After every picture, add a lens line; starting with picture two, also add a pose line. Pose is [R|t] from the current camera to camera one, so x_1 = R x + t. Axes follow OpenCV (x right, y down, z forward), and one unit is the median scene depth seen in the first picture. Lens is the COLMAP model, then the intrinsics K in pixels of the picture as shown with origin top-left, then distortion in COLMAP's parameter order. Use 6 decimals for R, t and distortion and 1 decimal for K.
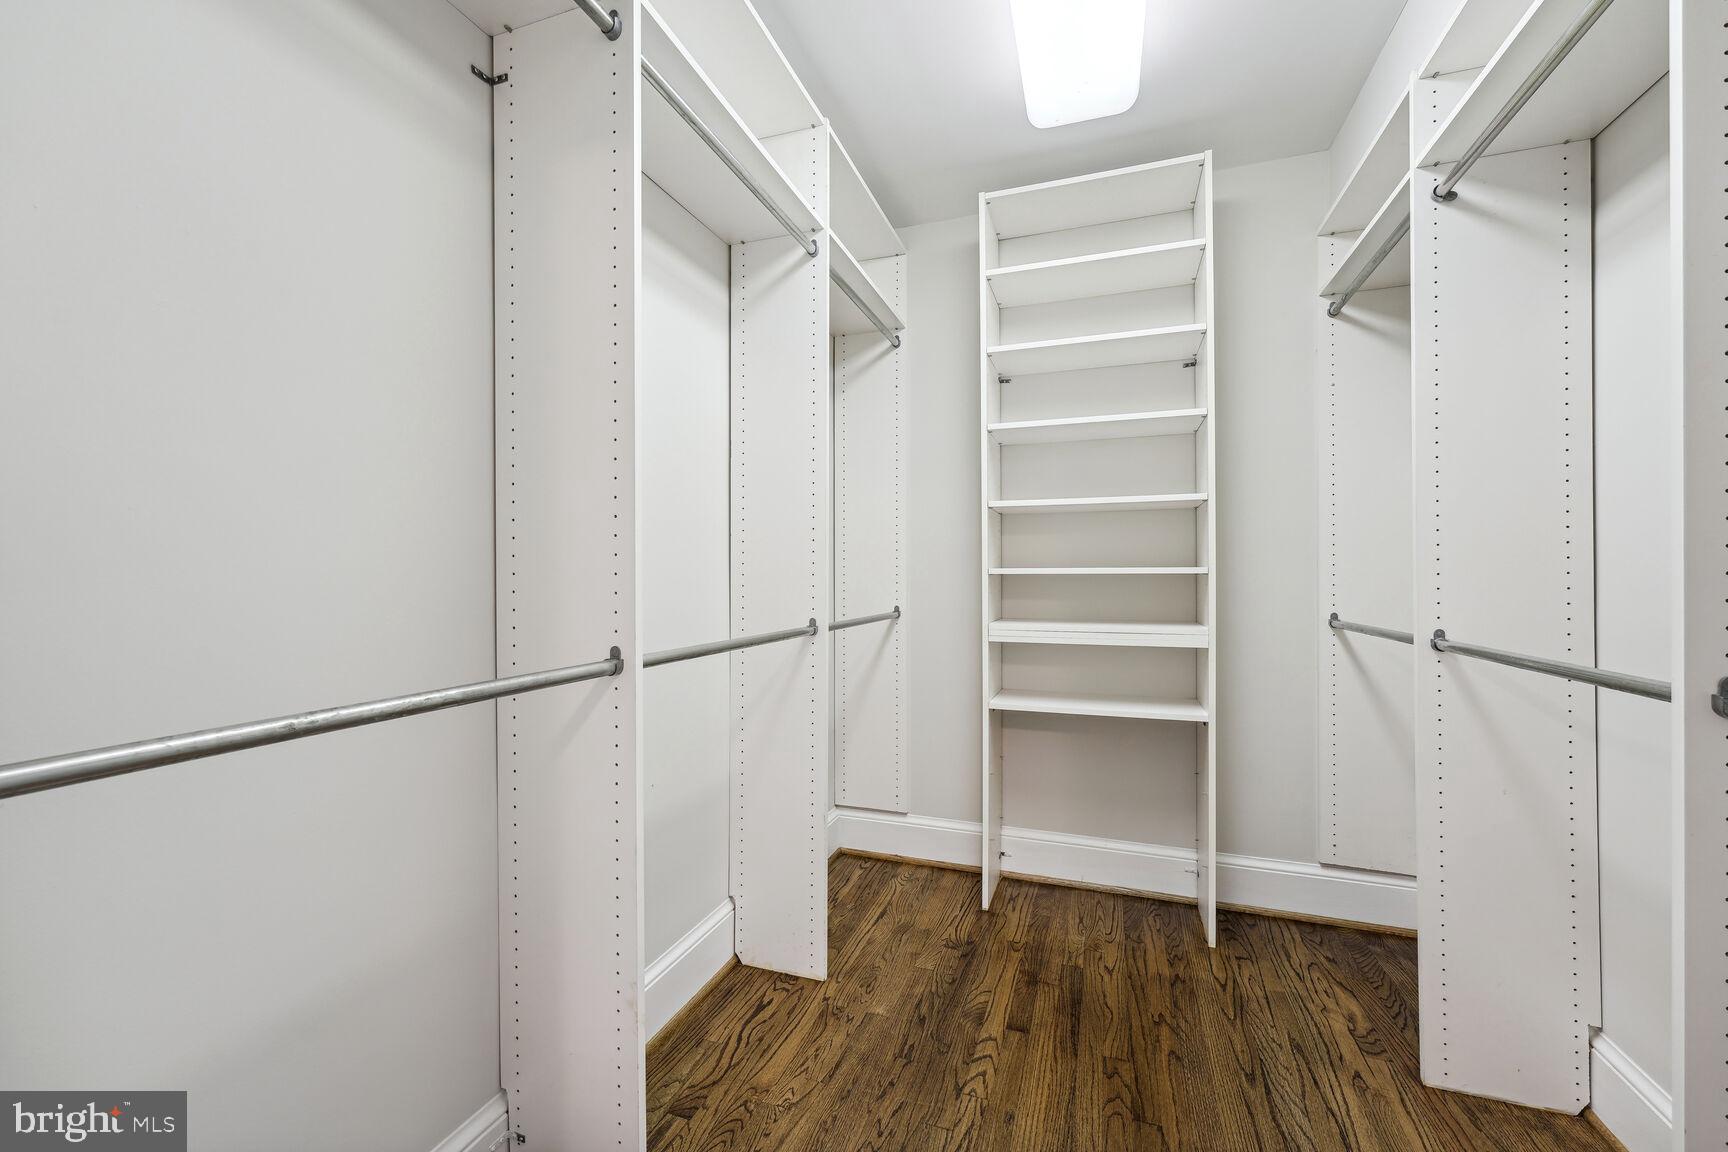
lens RADIAL K [[696.9, 0, 864.3], [0, 696.9, 574.9], [0, 0, 1]] dist [-0.002187, 0.000174]
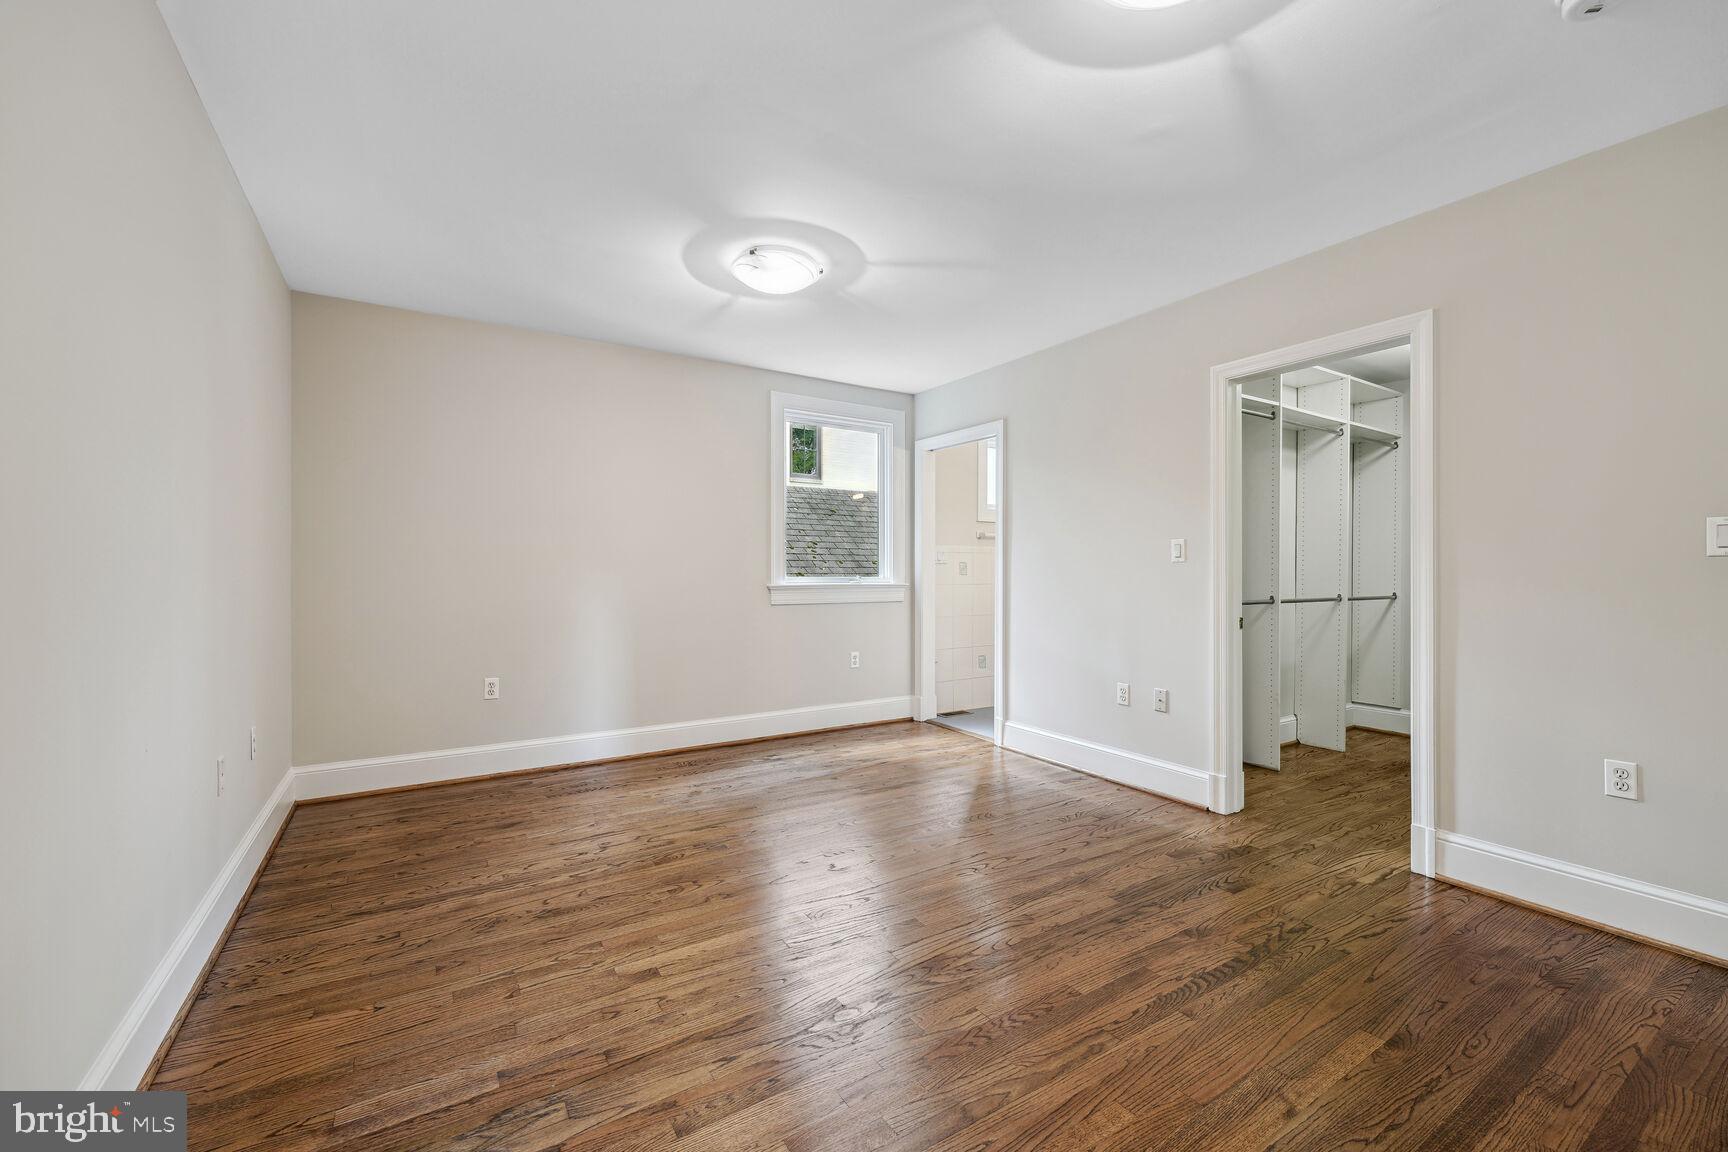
lens RADIAL K [[696.9, 0, 861.3], [0, 696.9, 574.4], [0, 0, 1]] dist [-0.002187, 0.000174]
pose [[0.788353, 0.007838, -0.615173, 0.086586], [-0.004795, 0.999967, 0.006596, -0.008037], [0.615204, -0.002250, 0.788364, -1.636229]]
